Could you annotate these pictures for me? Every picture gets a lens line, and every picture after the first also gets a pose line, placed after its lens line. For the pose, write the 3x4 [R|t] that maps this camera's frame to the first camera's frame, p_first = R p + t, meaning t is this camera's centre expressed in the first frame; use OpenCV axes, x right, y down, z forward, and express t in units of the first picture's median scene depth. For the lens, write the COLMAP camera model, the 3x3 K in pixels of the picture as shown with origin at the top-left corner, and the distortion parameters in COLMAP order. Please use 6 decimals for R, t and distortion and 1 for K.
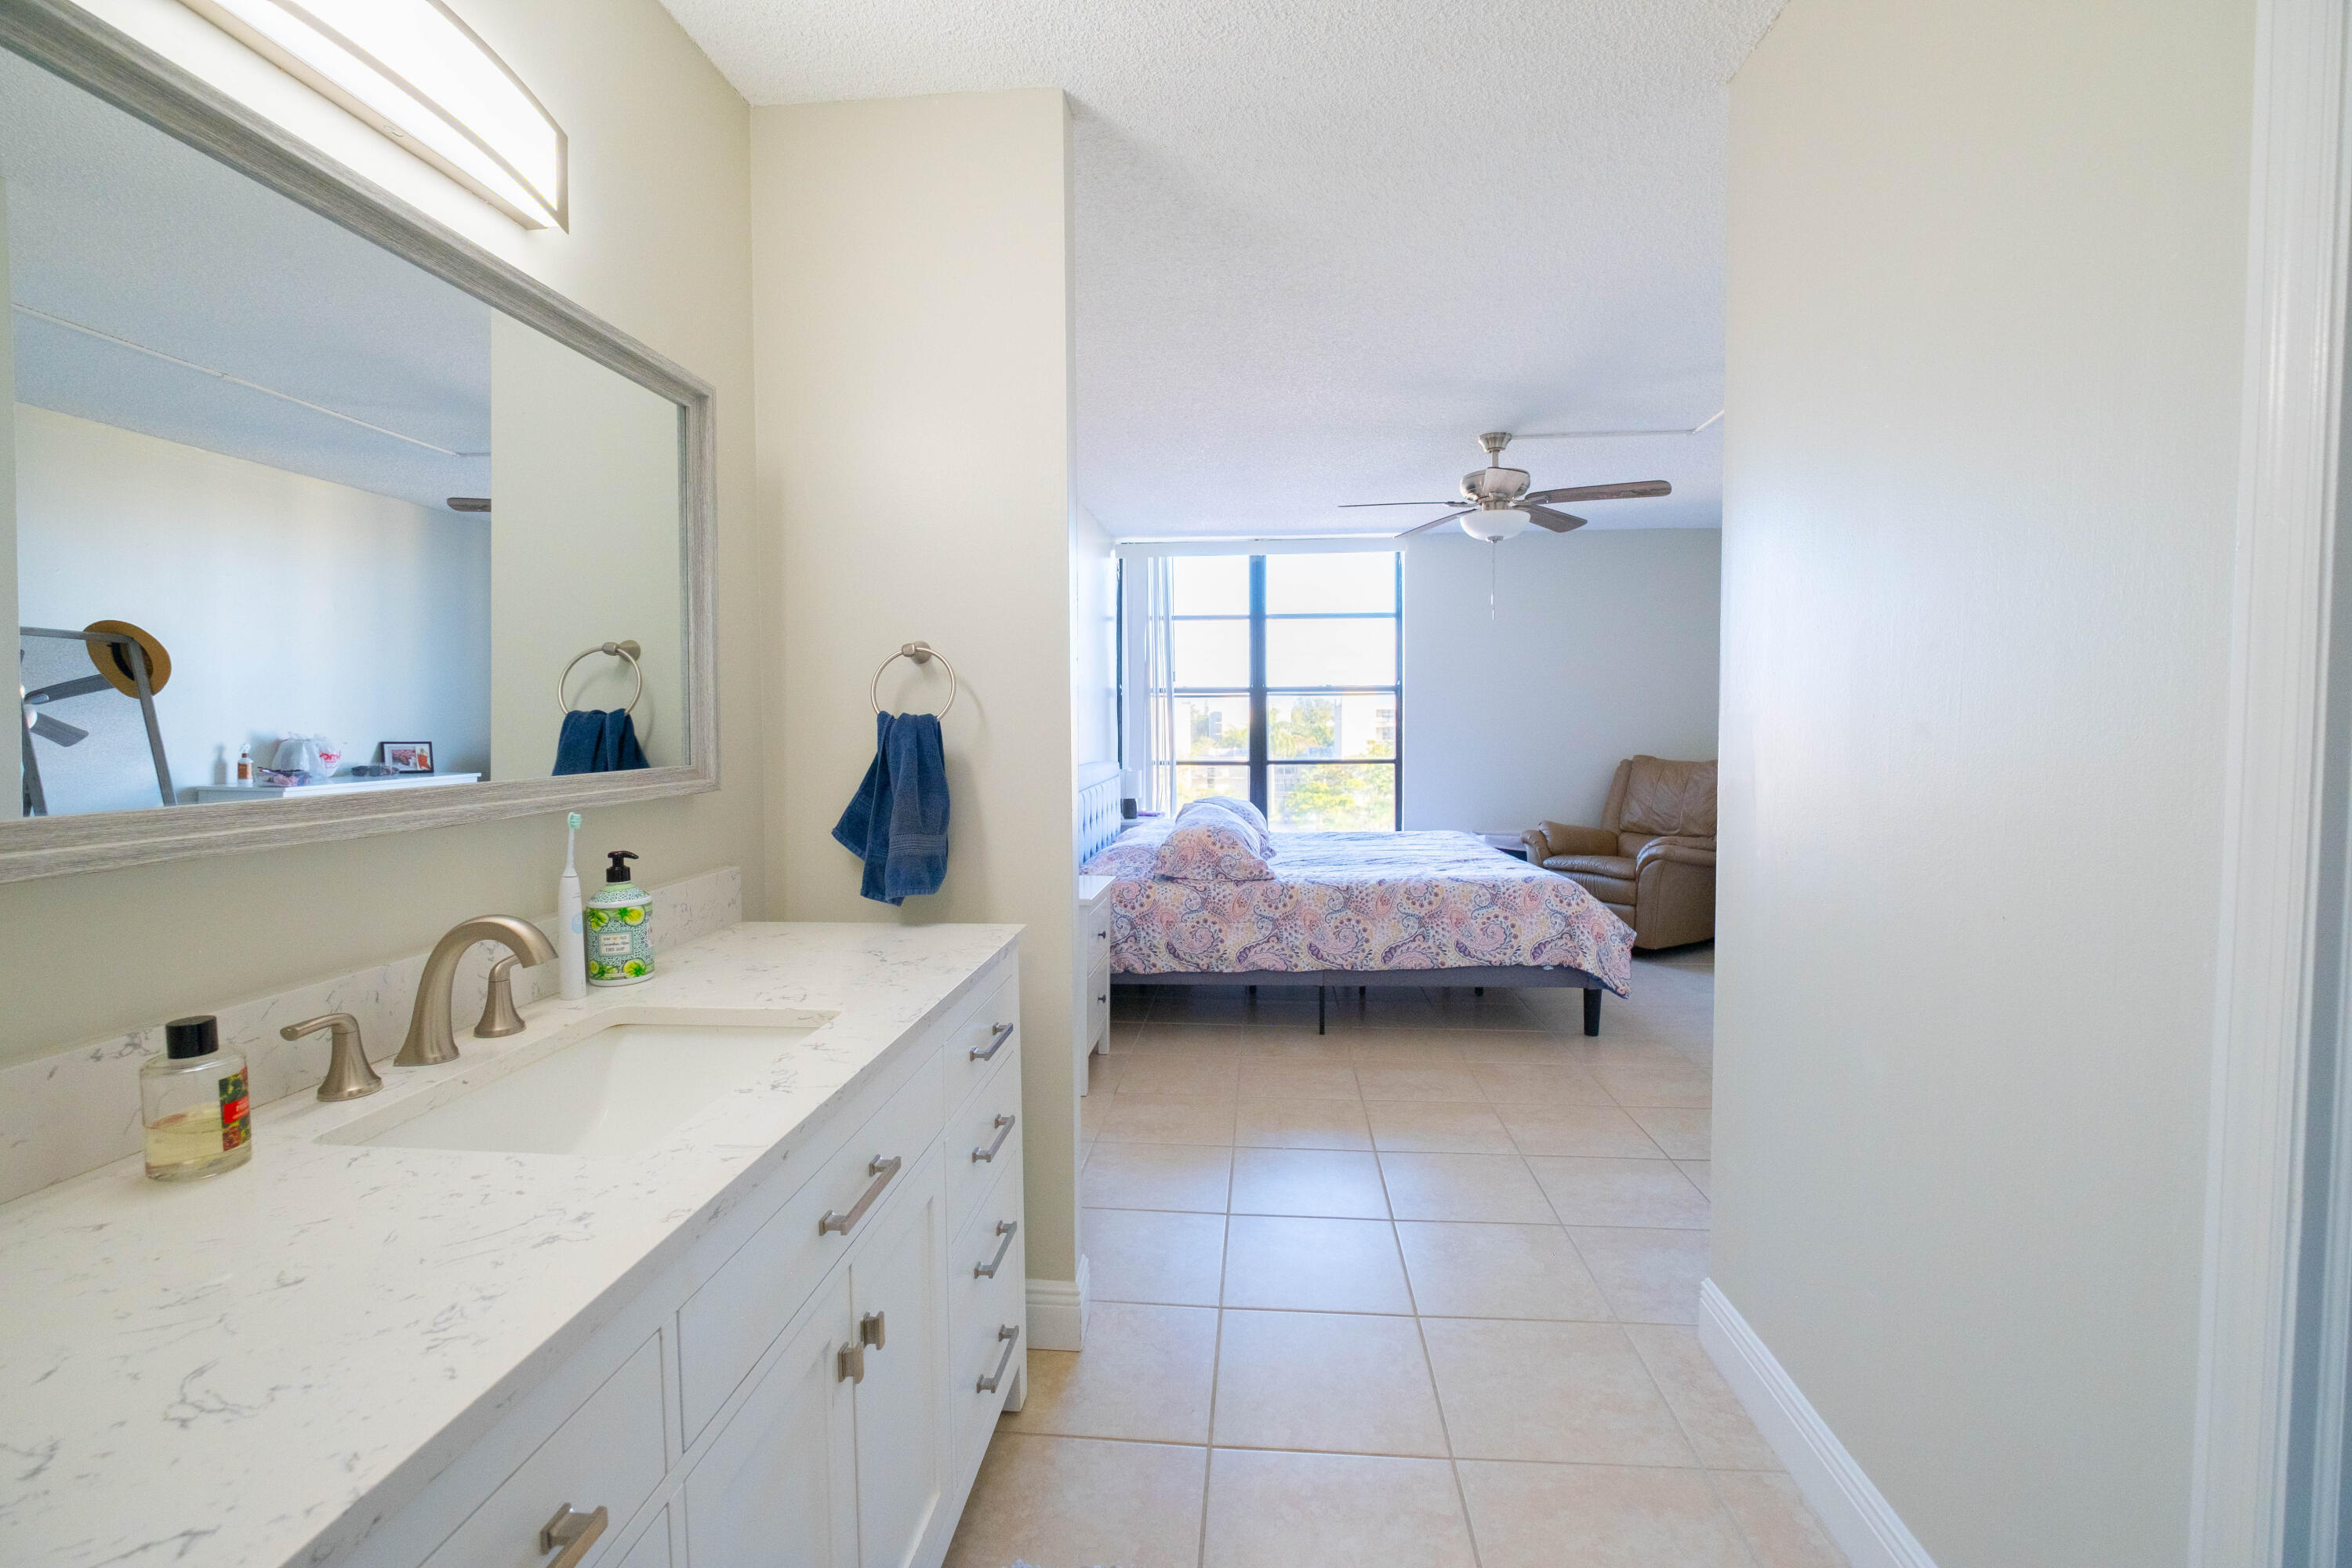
lens RADIAL K [[1026.6, 0, 1171.0], [0, 1026.6, 770.6], [0, 0, 1]] dist [-0.000899, -0.003141]
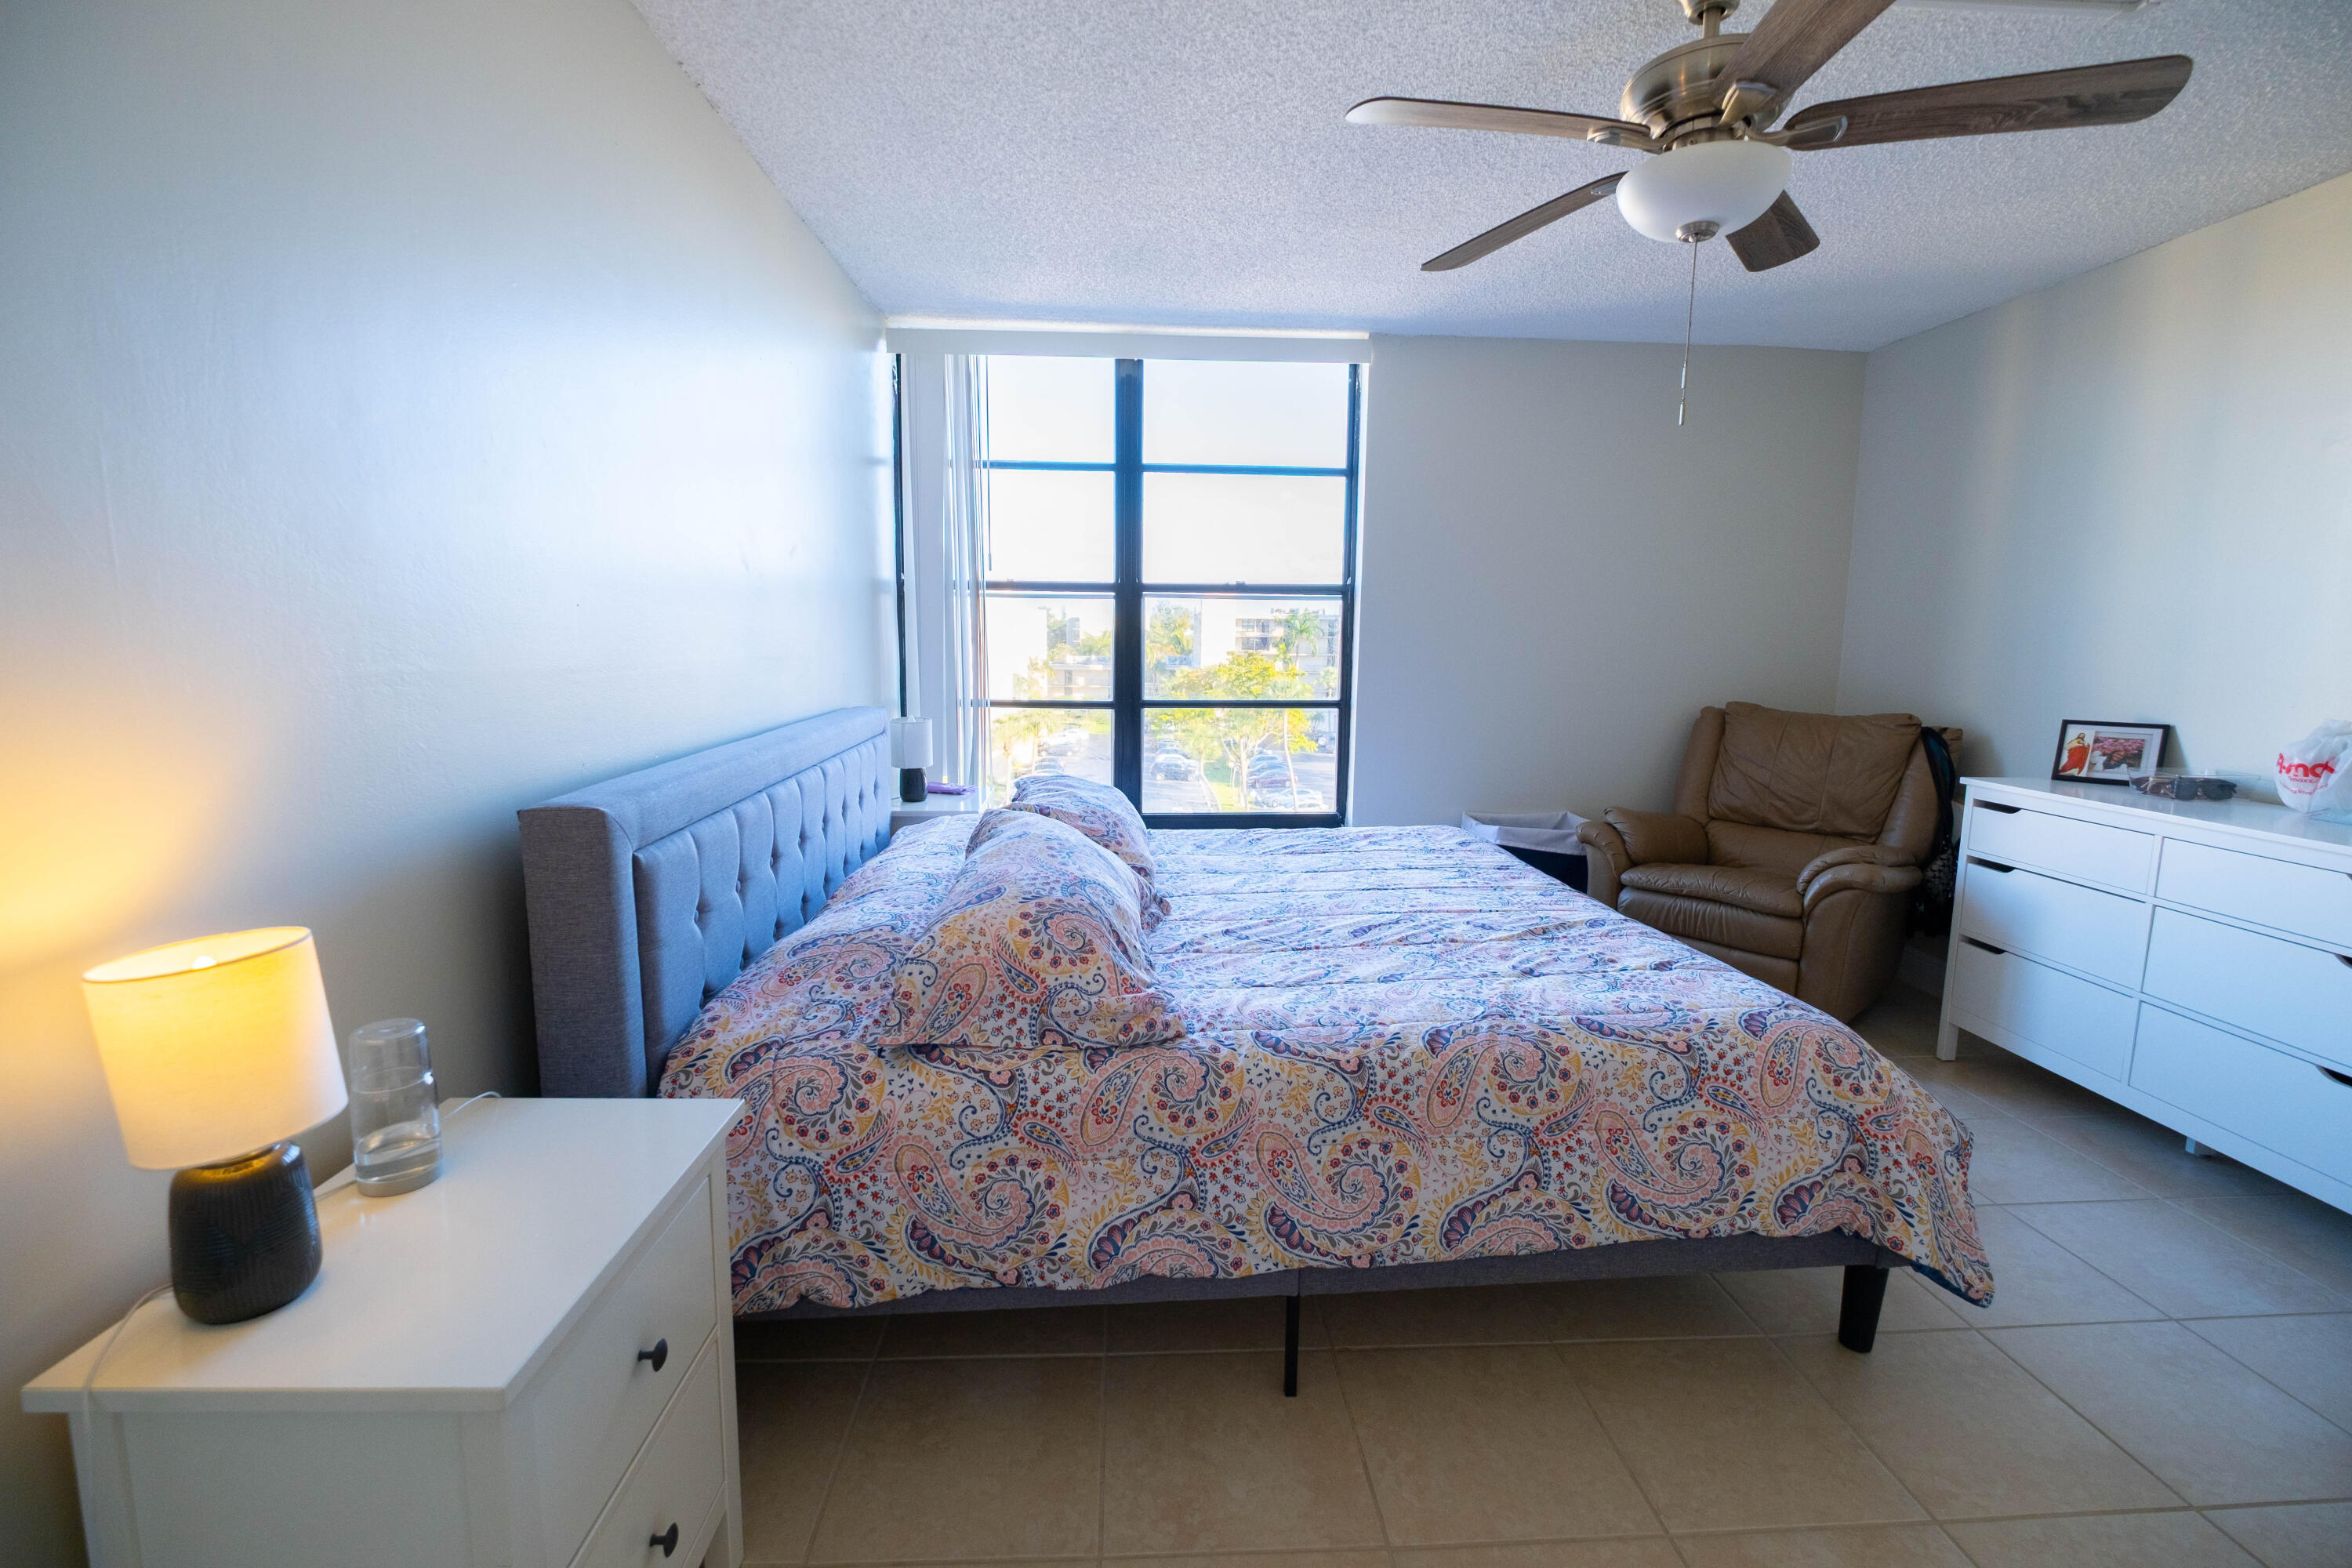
lens RADIAL K [[1022.8, 0, 1177.4], [0, 1022.8, 778.0], [0, 0, 1]] dist [0.000921, -0.006135]
pose [[0.989515, -0.003653, 0.144386, 0.039858], [-0.010397, 0.995285, 0.096435, -0.038773], [-0.144057, -0.096925, 0.984811, 0.611200]]
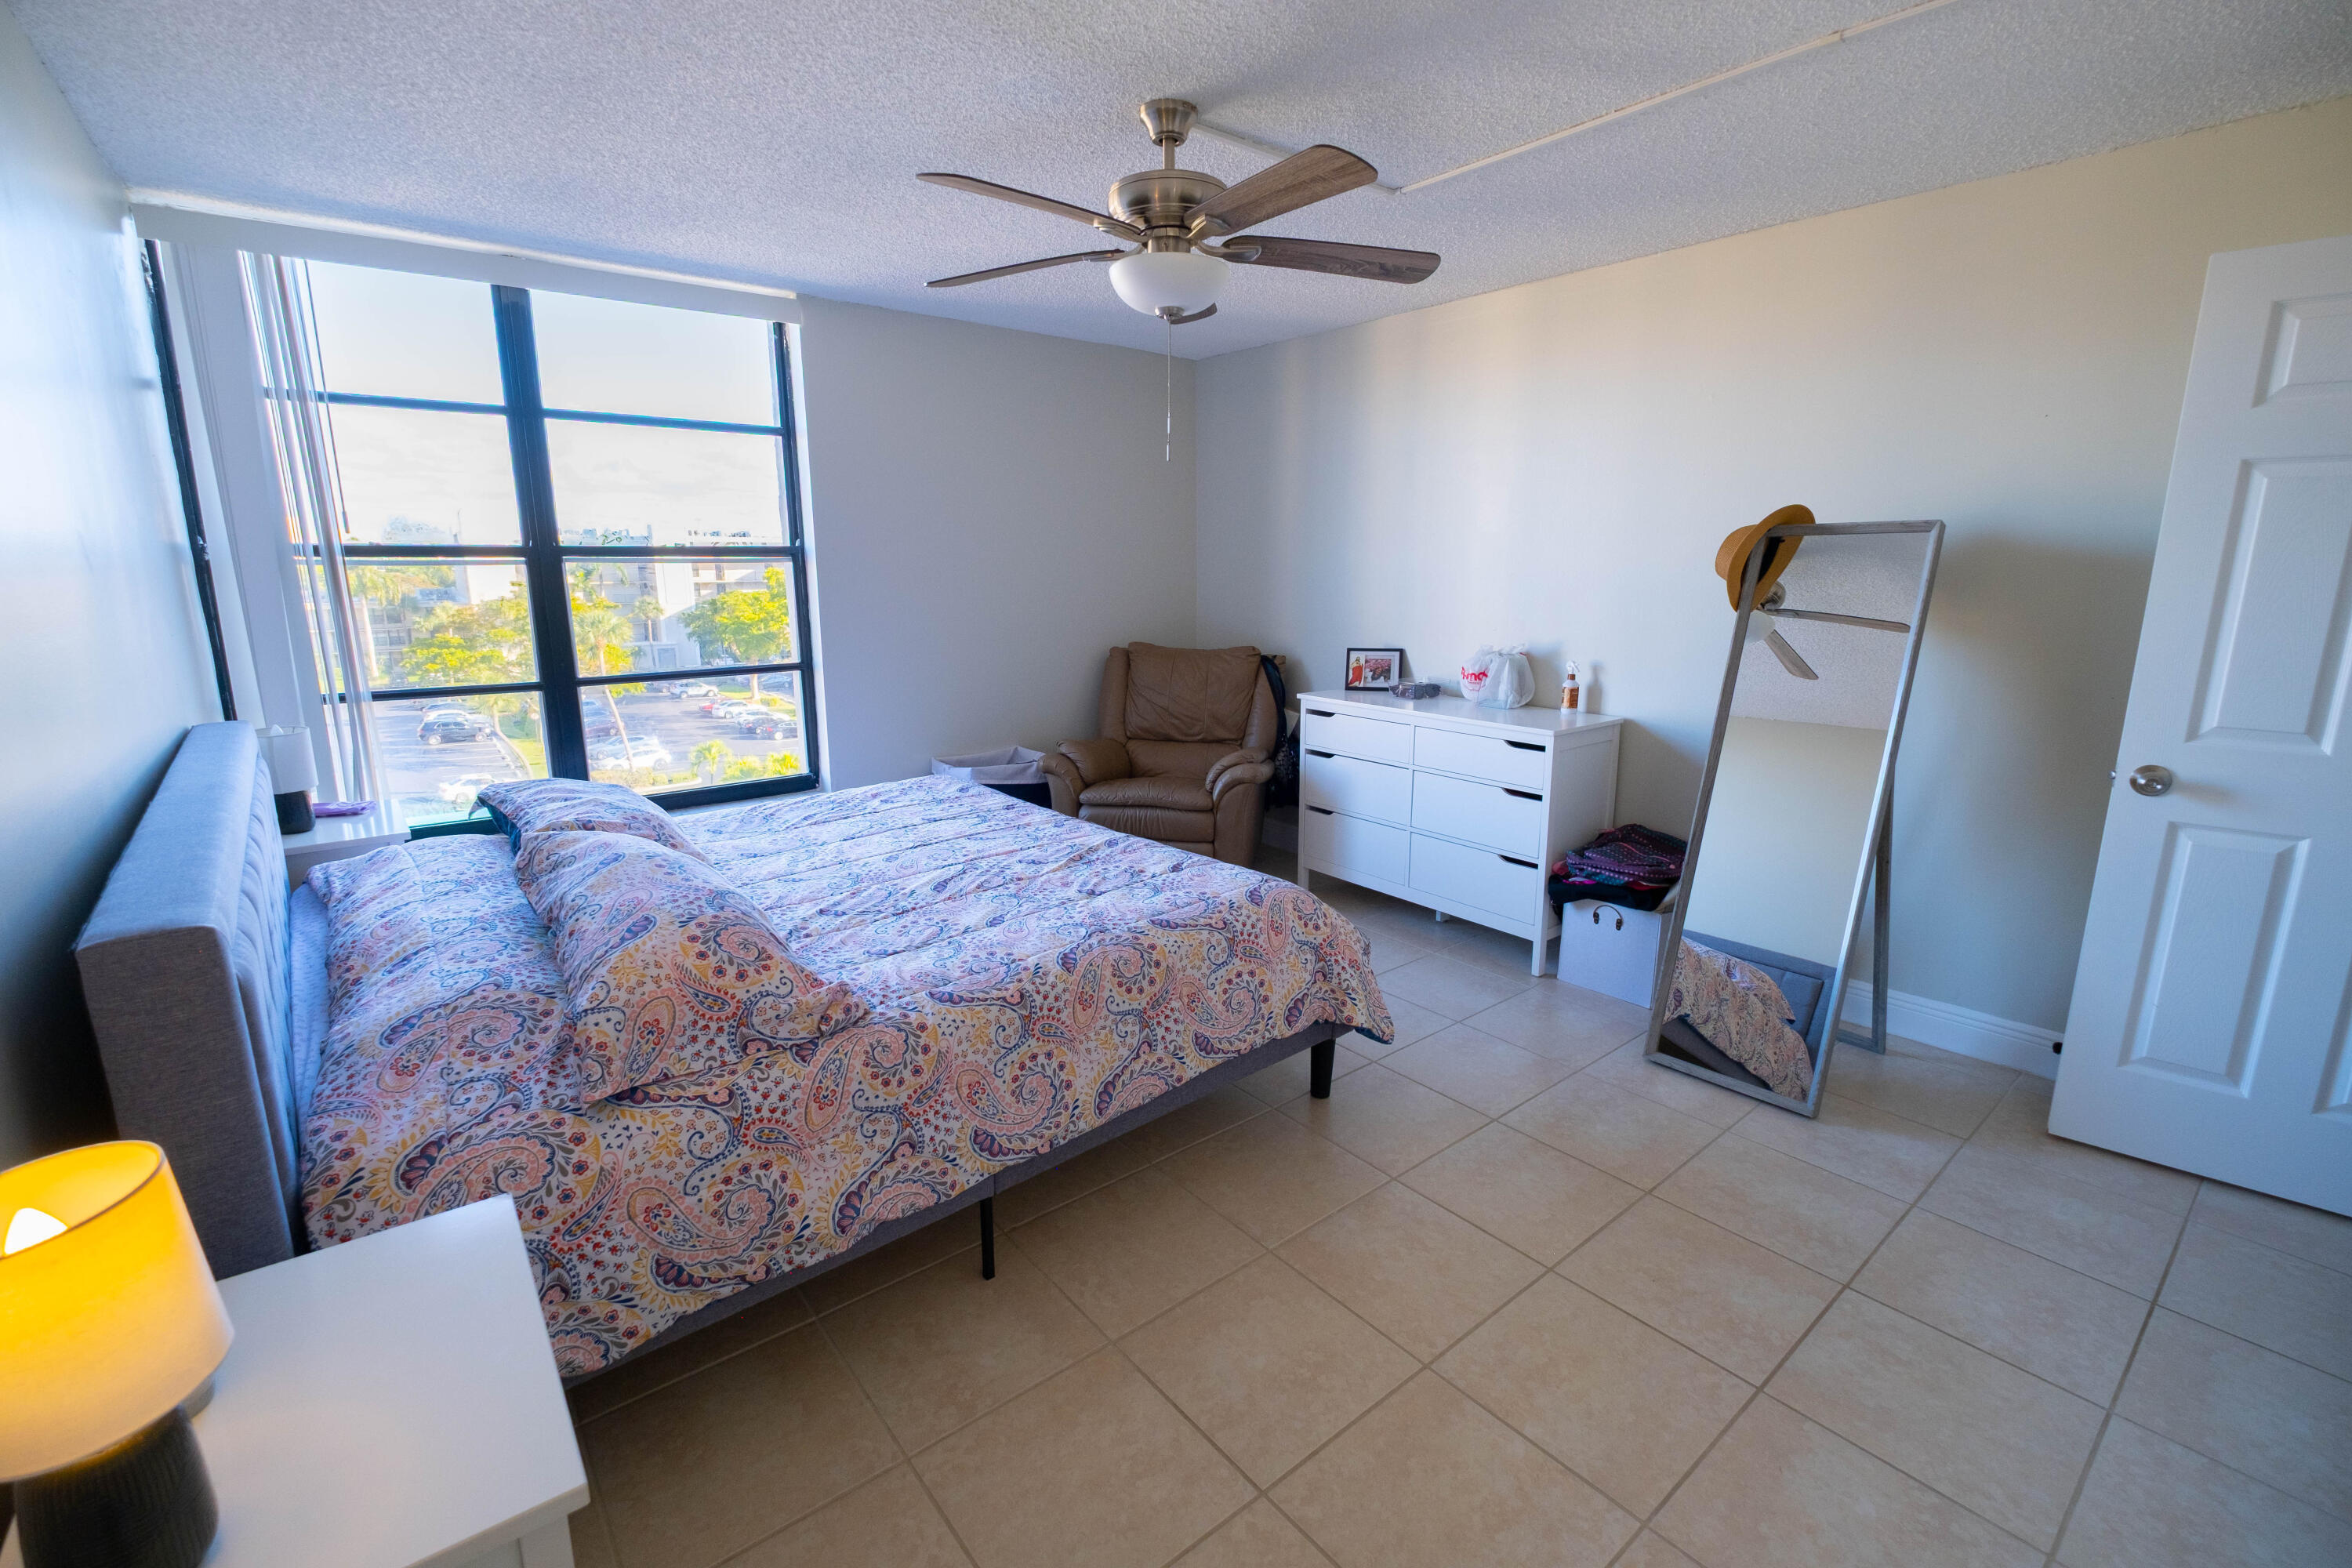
lens RADIAL K [[1028.3, 0, 1184.4], [0, 1028.3, 768.6], [0, 0, 1]] dist [-0.000107, -0.009272]
pose [[0.712926, -0.135670, 0.687990, -0.102538], [0.025365, 0.985453, 0.168044, -0.077584], [-0.700780, -0.102352, 0.705996, 0.593679]]
